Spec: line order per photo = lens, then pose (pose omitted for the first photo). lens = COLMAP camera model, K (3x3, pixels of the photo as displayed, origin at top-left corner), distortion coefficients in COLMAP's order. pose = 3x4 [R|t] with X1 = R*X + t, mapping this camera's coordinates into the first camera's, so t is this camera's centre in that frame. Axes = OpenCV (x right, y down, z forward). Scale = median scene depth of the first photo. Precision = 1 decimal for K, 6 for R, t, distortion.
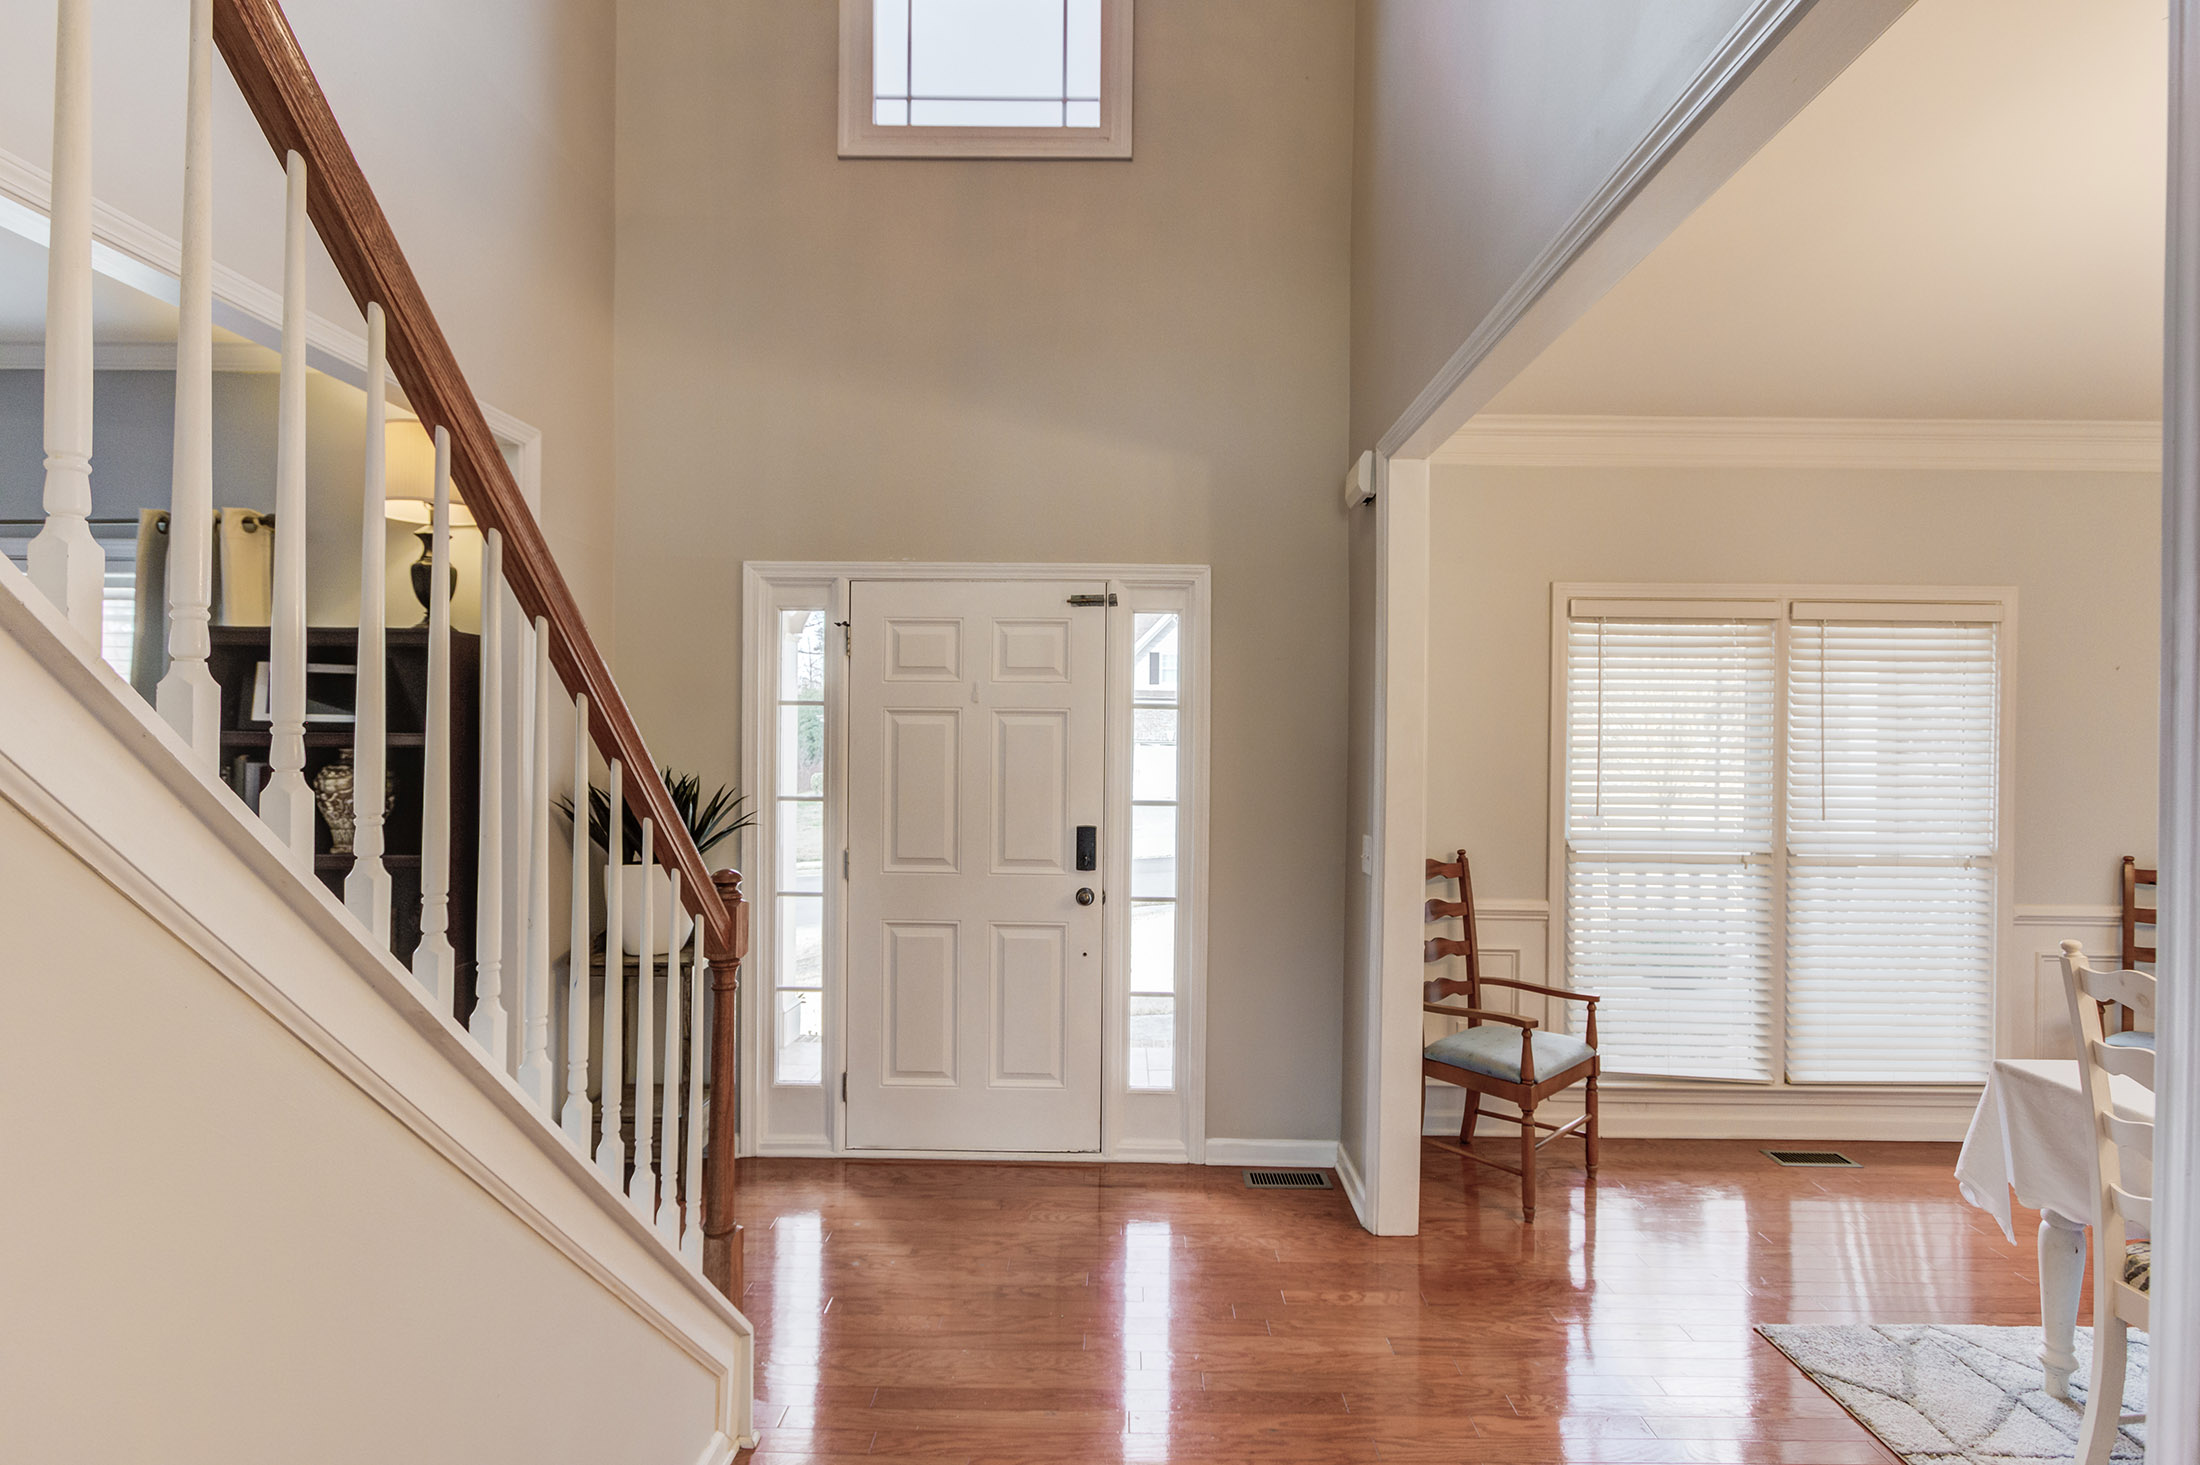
lens RADIAL K [[1047.2, 0, 1101.1], [0, 1047.2, 734.2], [0, 0, 1]] dist [0.000249, 0.000988]
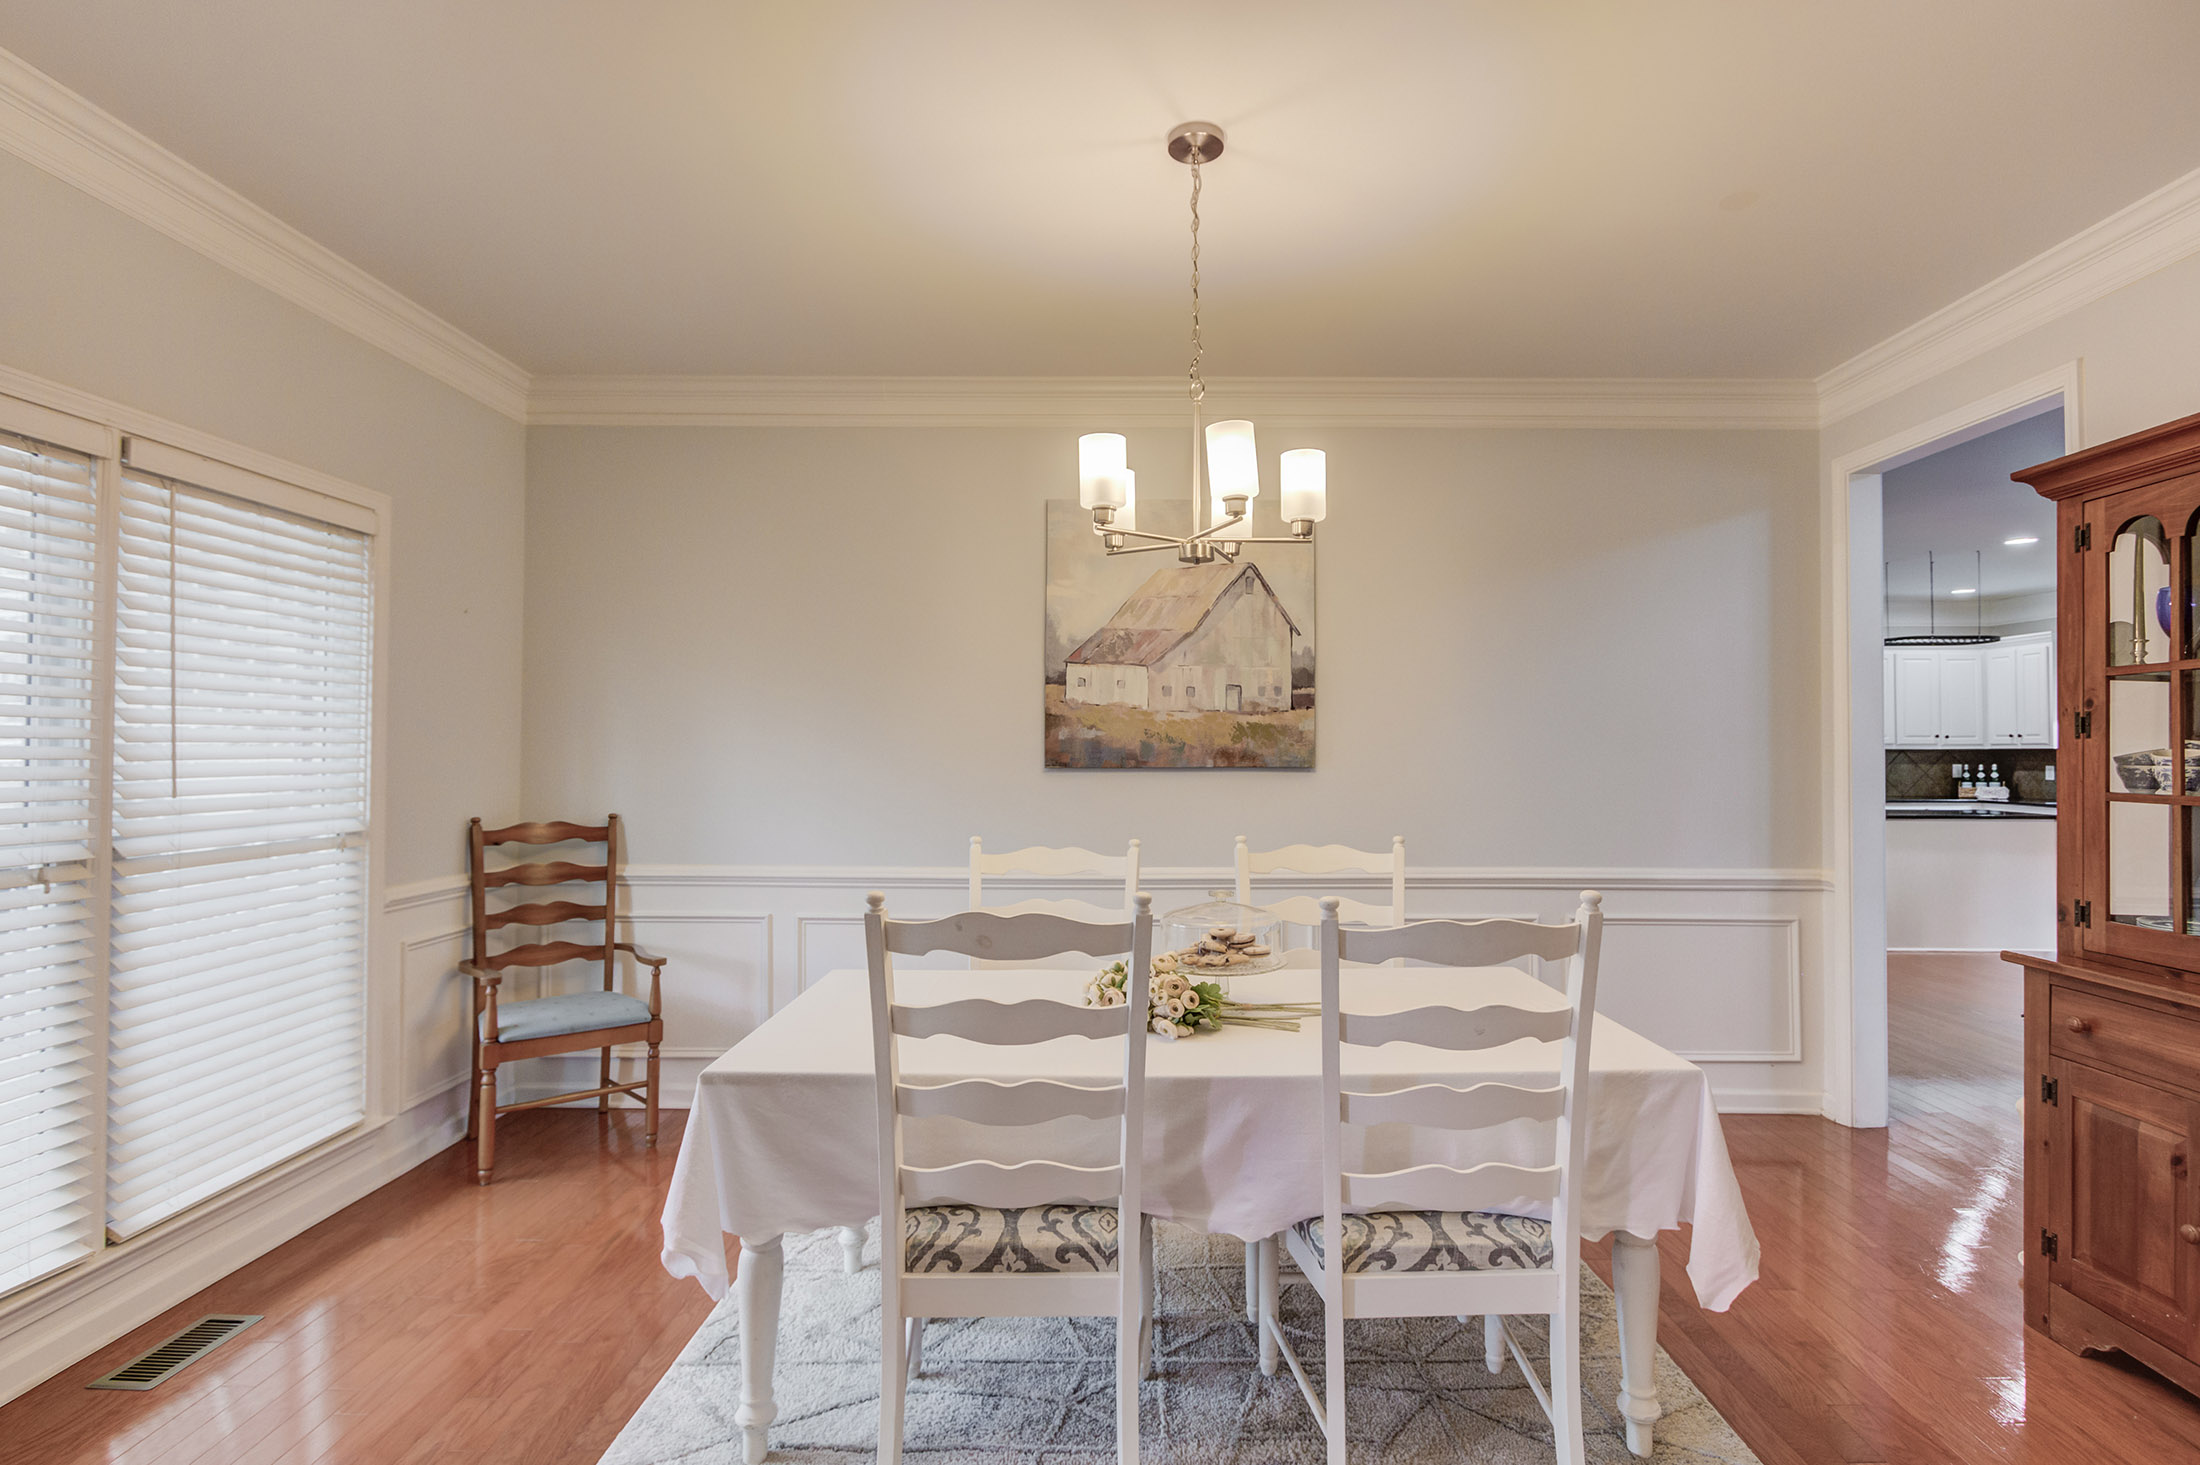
lens RADIAL K [[1074.6, 0, 1100.0], [0, 1074.6, 732.5], [0, 0, 1]] dist [0.015213, 0.000799]
pose [[0.004737, 0.007196, 0.999963, 0.039066], [-0.014268, 0.999873, -0.007128, 0.040182], [-0.999887, -0.014234, 0.004839, 0.443302]]
